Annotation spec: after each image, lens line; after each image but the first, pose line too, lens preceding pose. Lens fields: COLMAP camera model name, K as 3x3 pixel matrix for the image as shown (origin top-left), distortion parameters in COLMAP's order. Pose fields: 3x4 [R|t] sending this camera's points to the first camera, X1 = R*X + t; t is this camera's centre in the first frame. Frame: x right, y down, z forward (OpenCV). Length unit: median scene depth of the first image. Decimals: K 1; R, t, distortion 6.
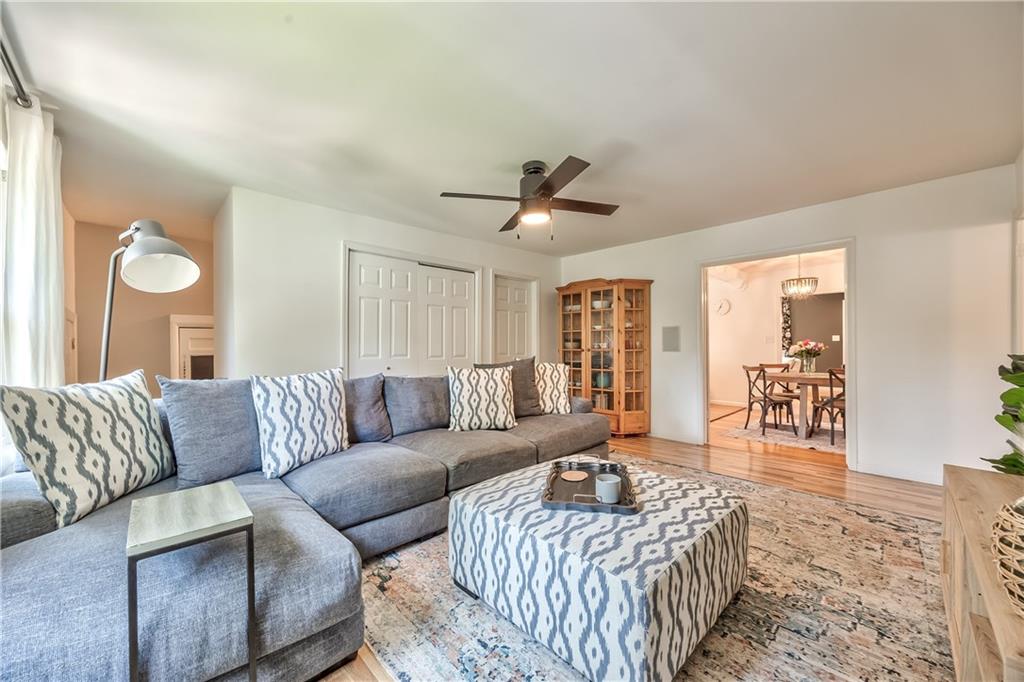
lens RADIAL K [[388.6, 0, 511.4], [0, 388.6, 338.6], [0, 0, 1]] dist [-0.002626, -0.000101]
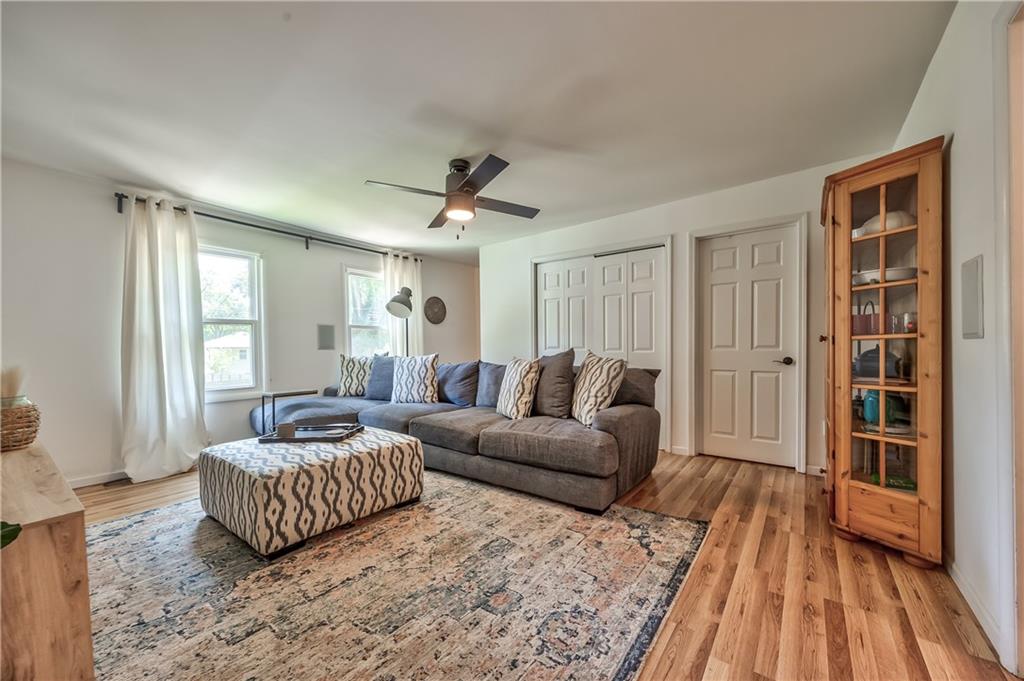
lens RADIAL K [[388.6, 0, 514.3], [0, 388.6, 358.5], [0, 0, 1]] dist [-0.002626, -0.000101]
pose [[0.162444, 0.025220, -0.986395, 1.516808], [0.036740, 0.998825, 0.031588, 0.060654], [0.986034, -0.041371, 0.161326, 1.323985]]
